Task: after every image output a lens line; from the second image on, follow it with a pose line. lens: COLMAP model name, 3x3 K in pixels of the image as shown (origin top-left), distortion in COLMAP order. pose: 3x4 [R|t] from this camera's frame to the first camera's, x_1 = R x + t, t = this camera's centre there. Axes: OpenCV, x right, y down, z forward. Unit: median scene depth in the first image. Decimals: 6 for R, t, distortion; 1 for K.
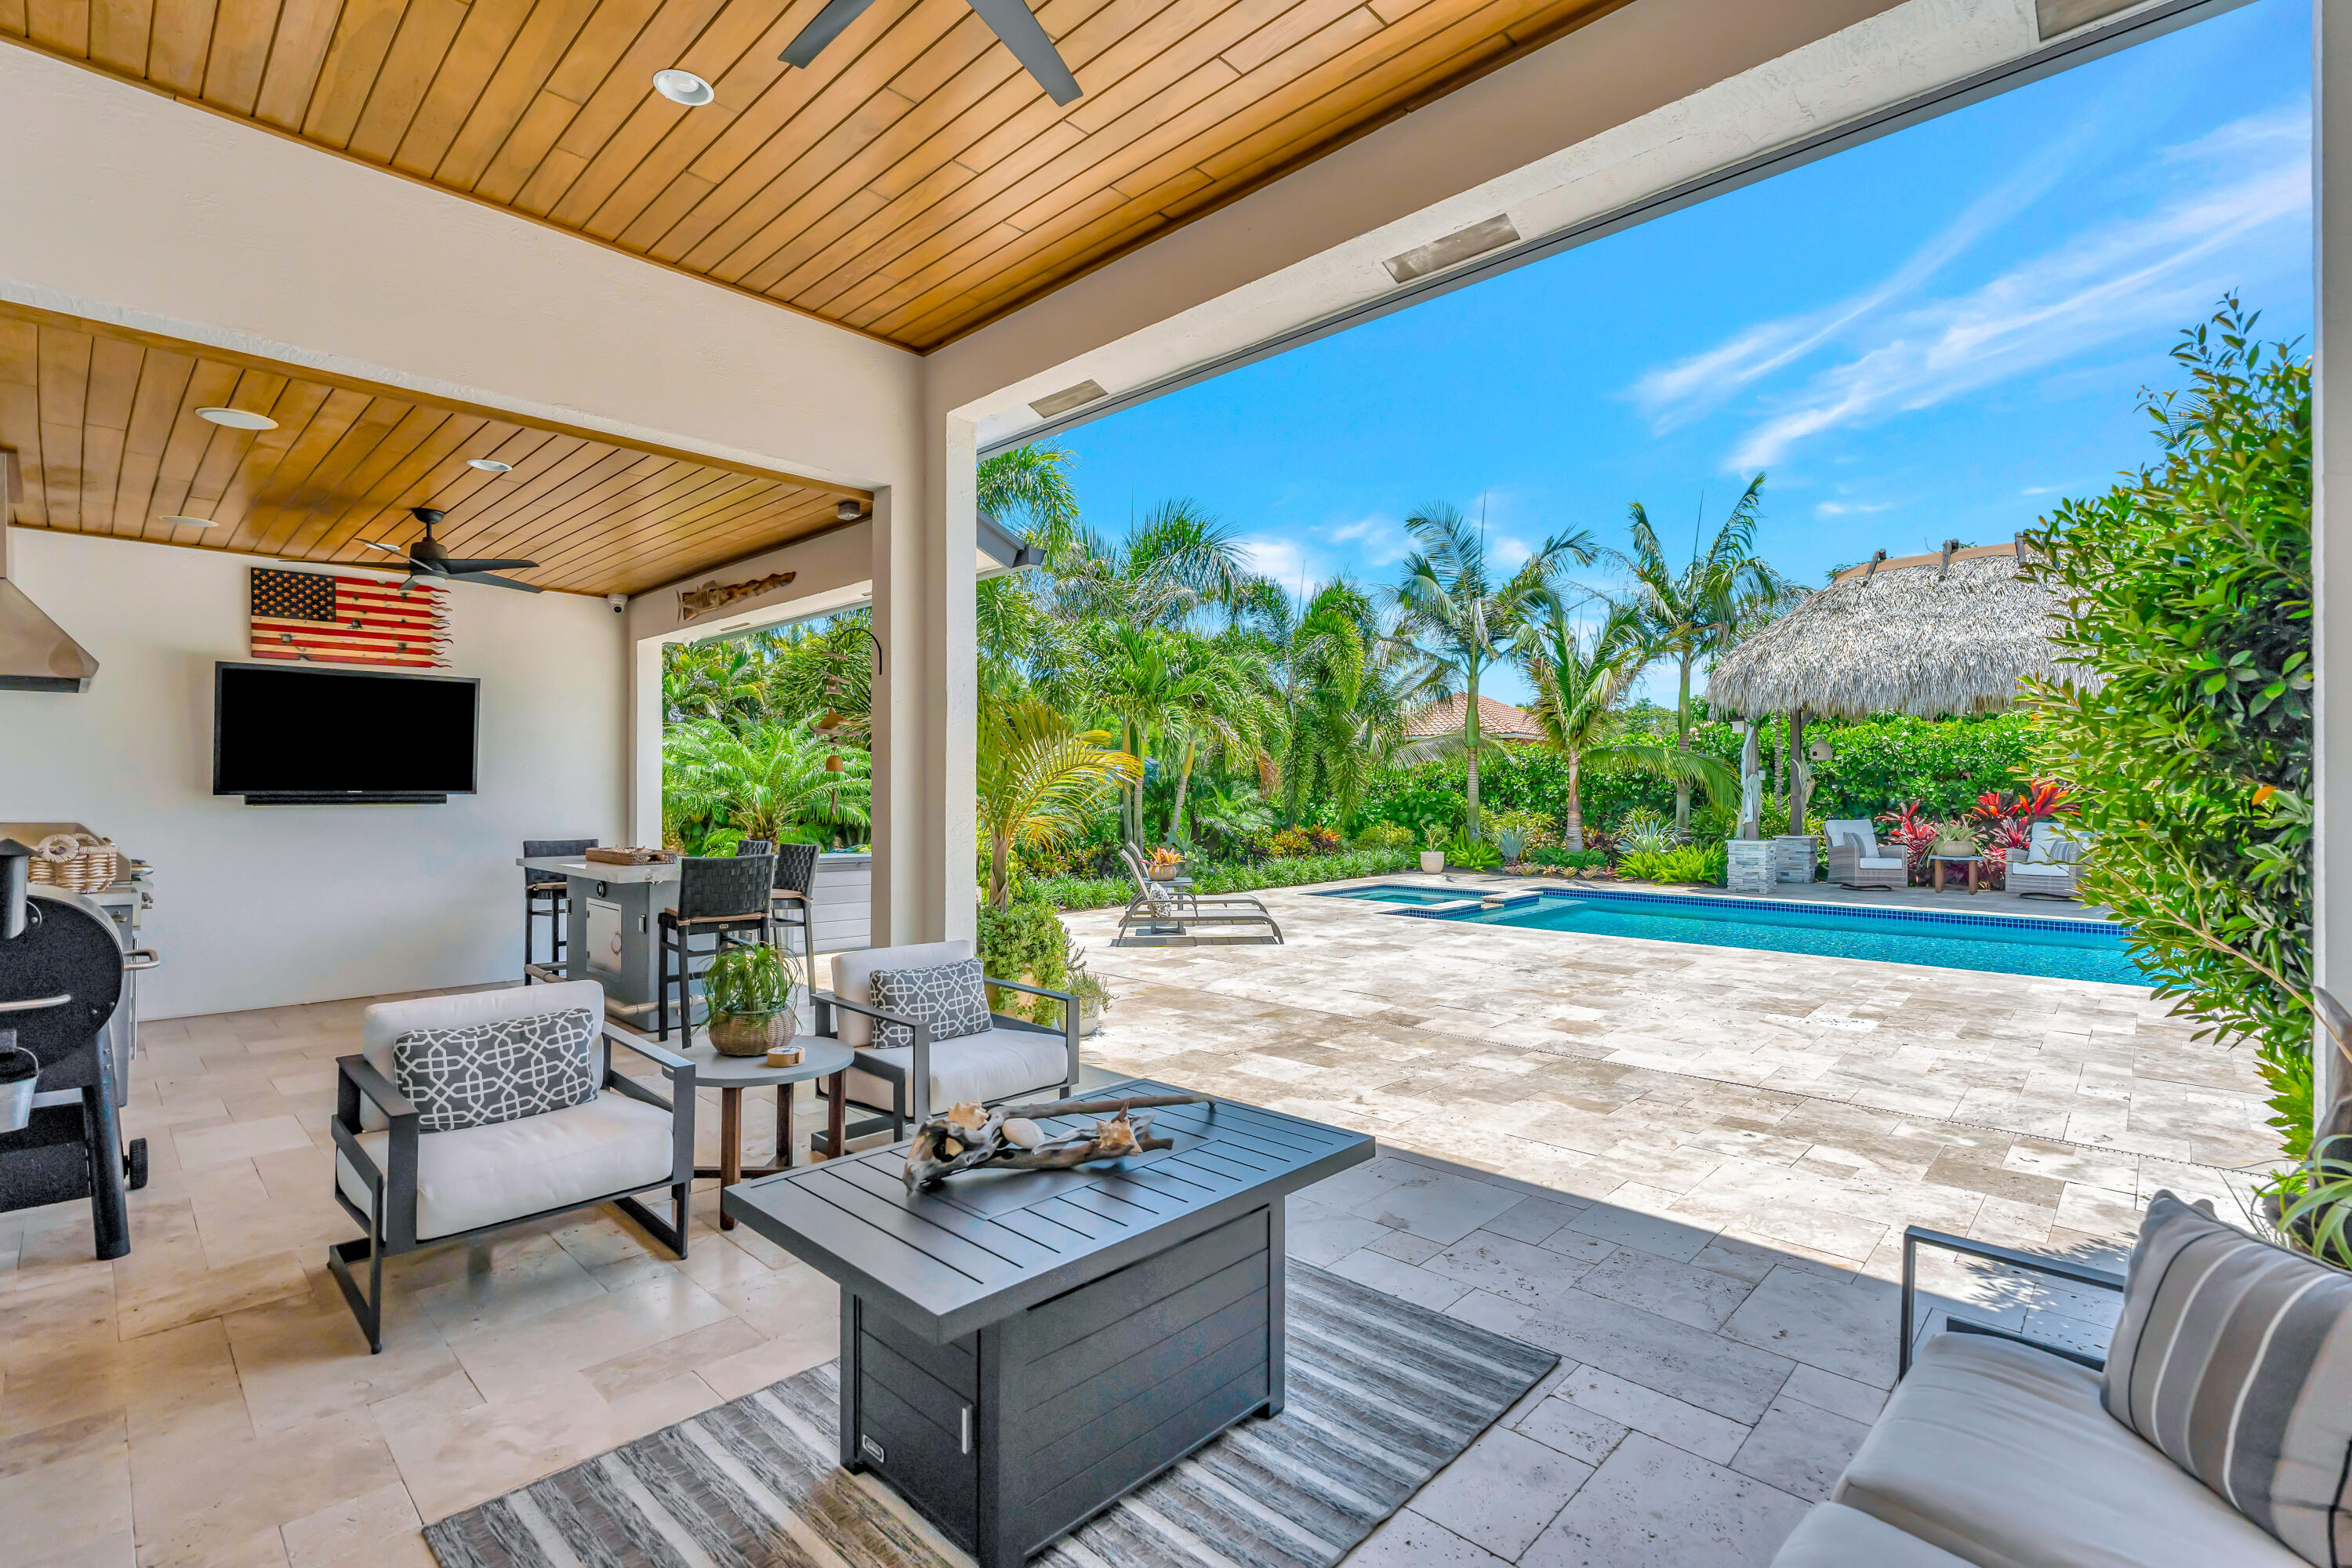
lens RADIAL K [[1064.8, 0, 1190.6], [0, 1064.8, 779.9], [0, 0, 1]] dist [-0.010622, 0.003884]
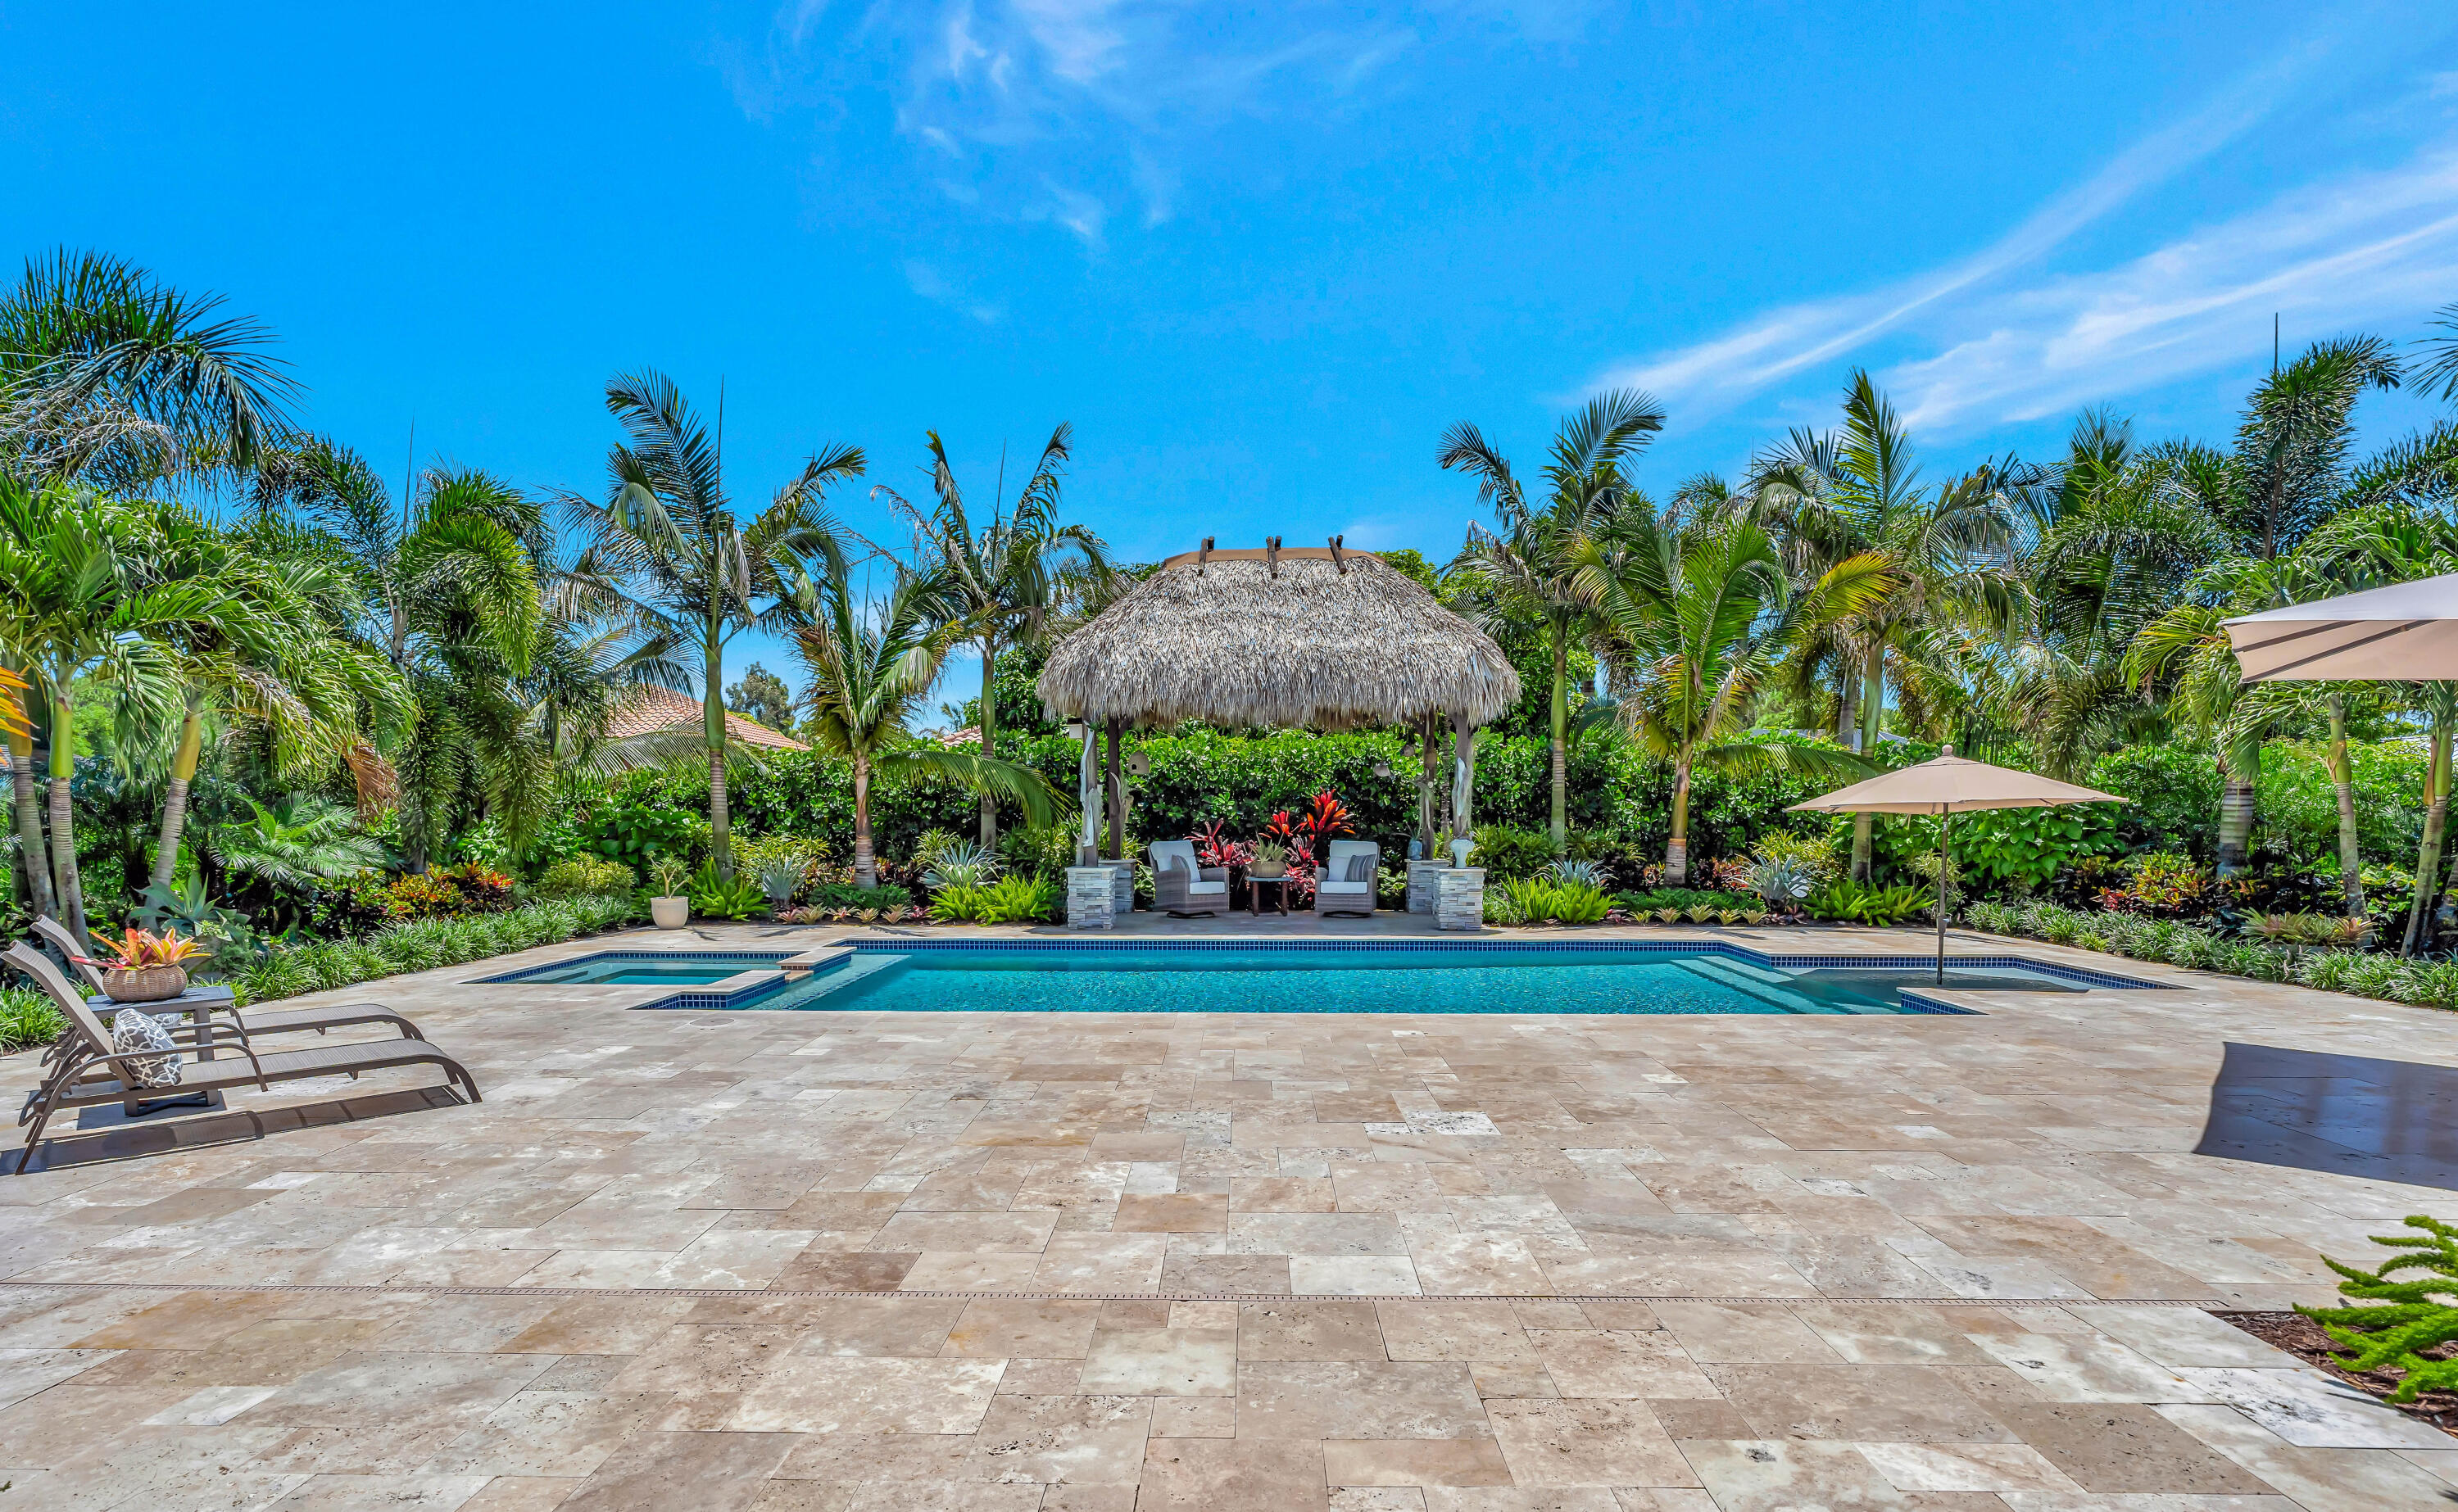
lens RADIAL K [[1155.6, 0, 1231.3], [0, 1155.6, 931.0], [0, 0, 1]] dist [-0.003173, -0.000473]
pose [[0.739277, -0.069279, 0.669828, -0.008422], [-0.006336, 0.993934, 0.109795, 0.005144], [-0.673371, -0.085413, 0.734354, 0.229648]]
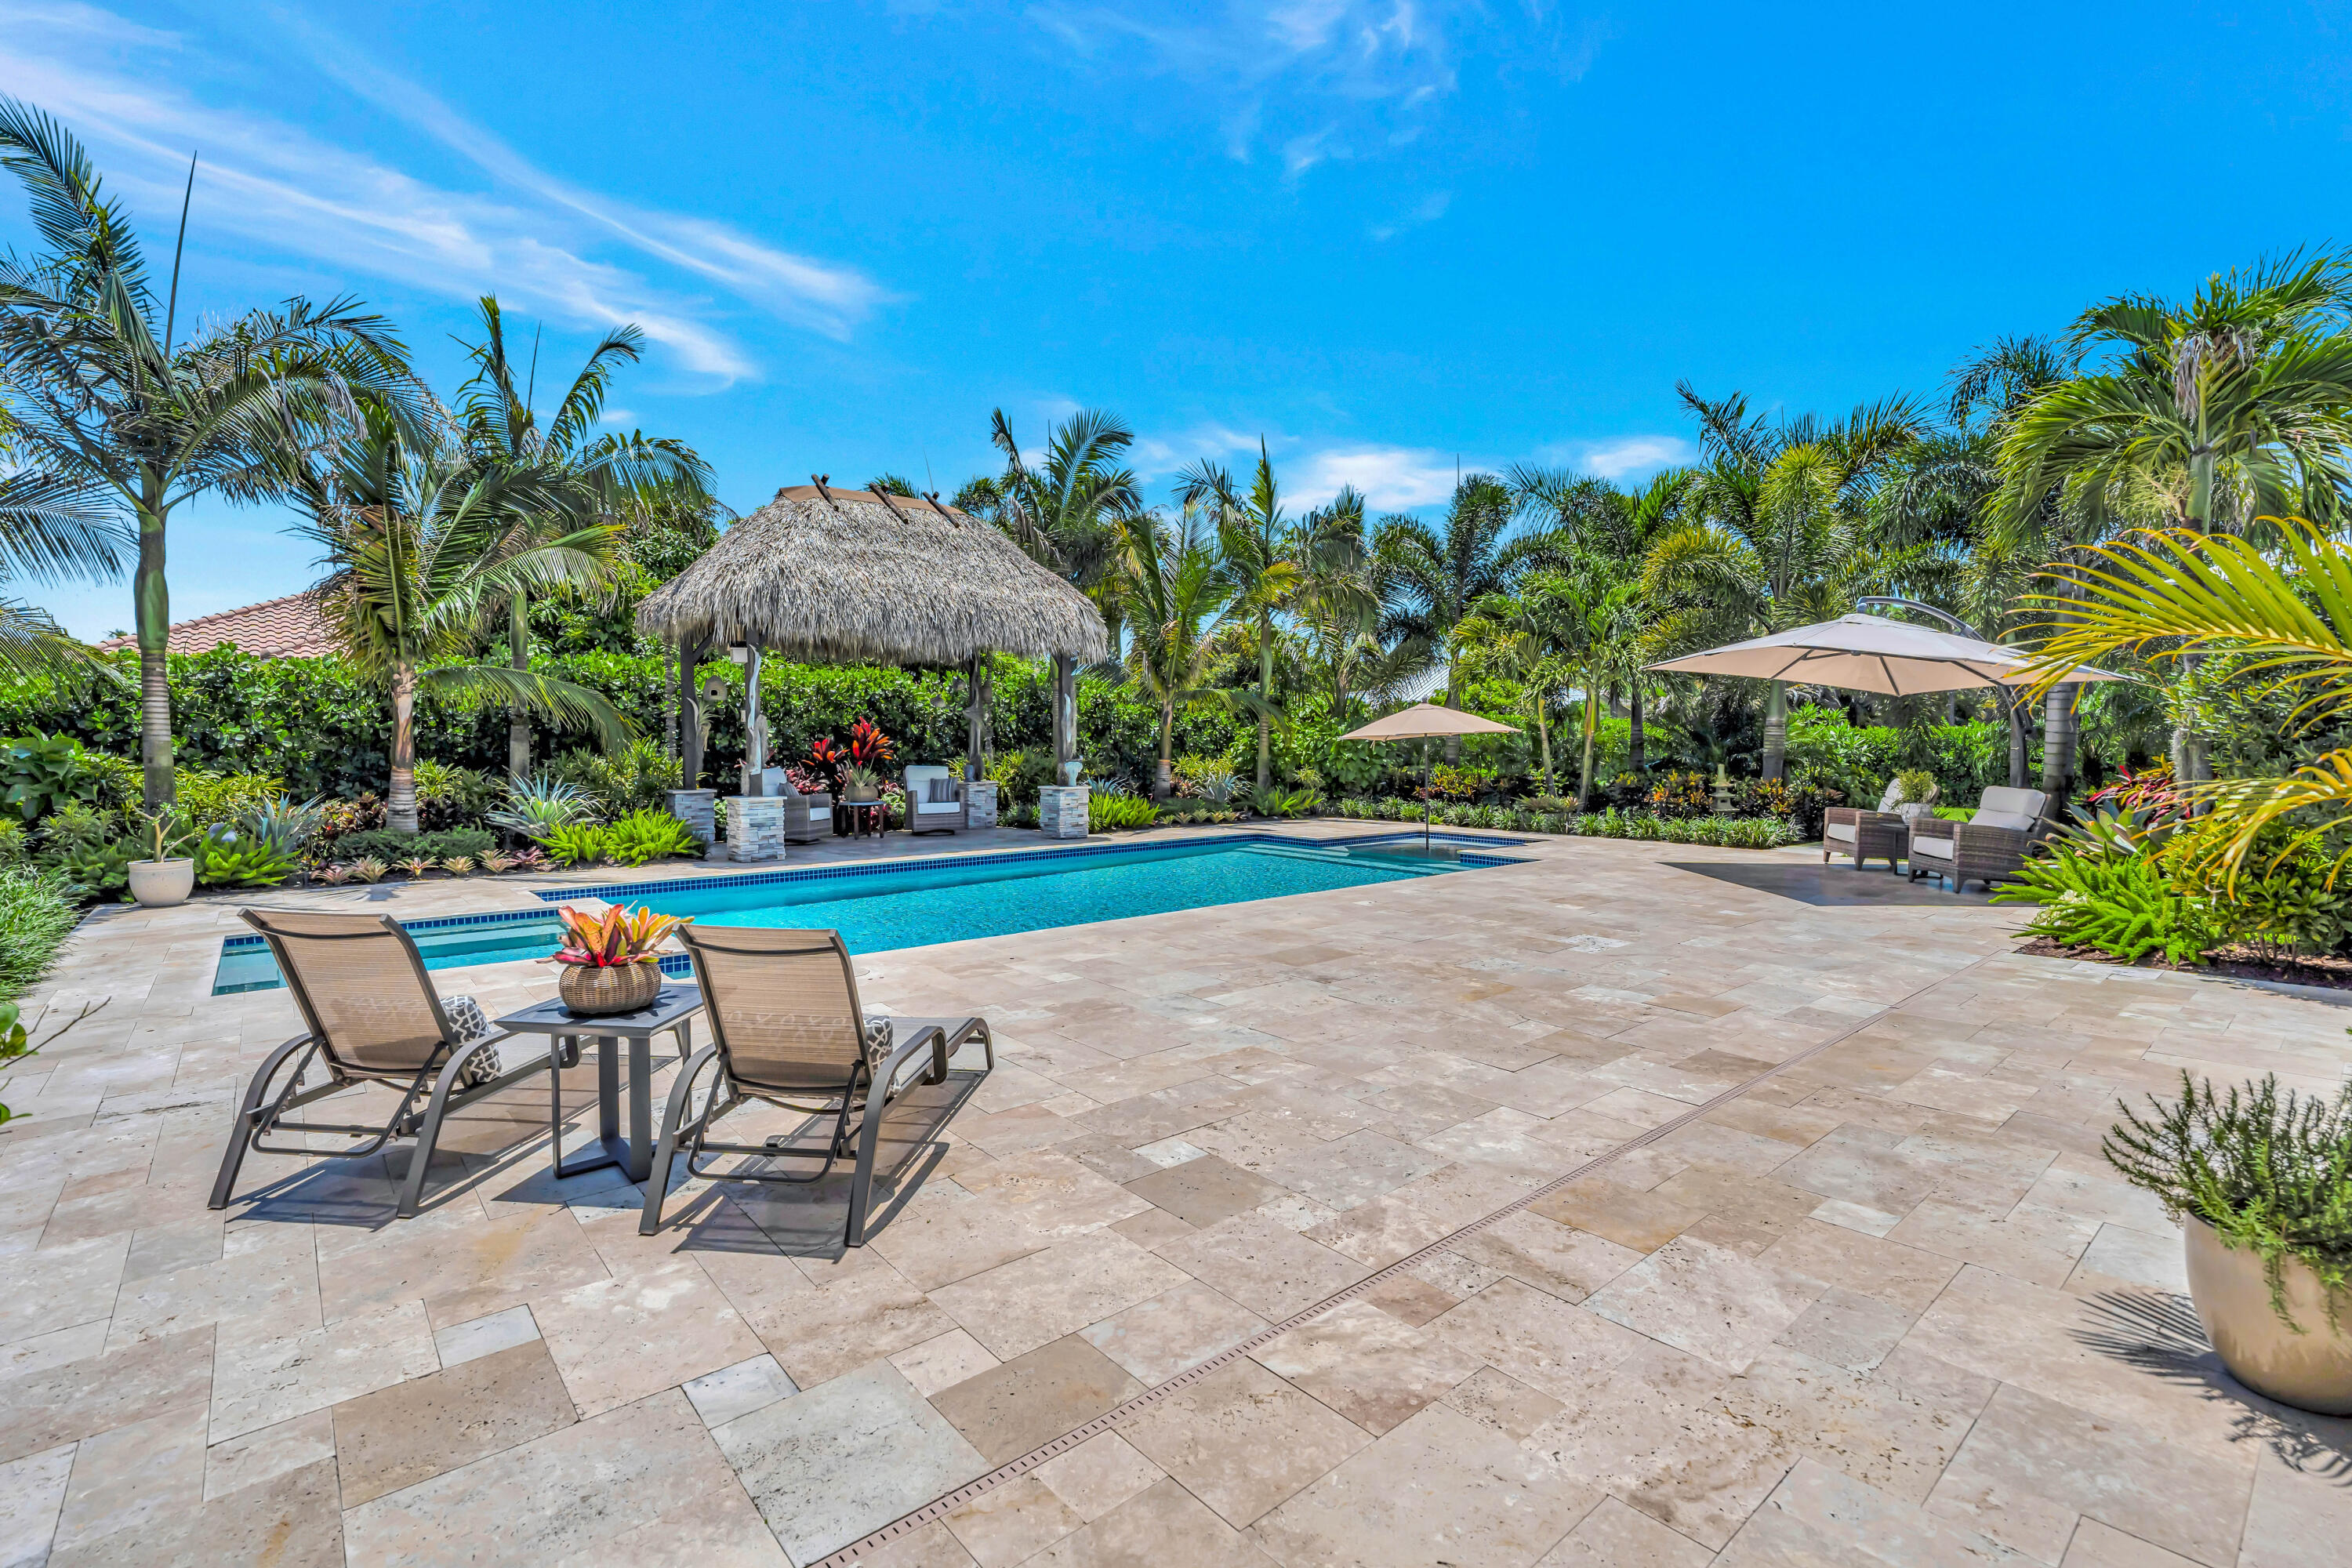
lens RADIAL K [[1064.8, 0, 1132.0], [0, 1064.8, 793.0], [0, 0, 1]] dist [-0.010622, 0.003884]
pose [[0.118637, -0.048890, 0.991733, -0.225168], [-0.008978, 0.998693, 0.050307, 0.009999], [-0.992897, -0.014872, 0.118043, 0.580201]]
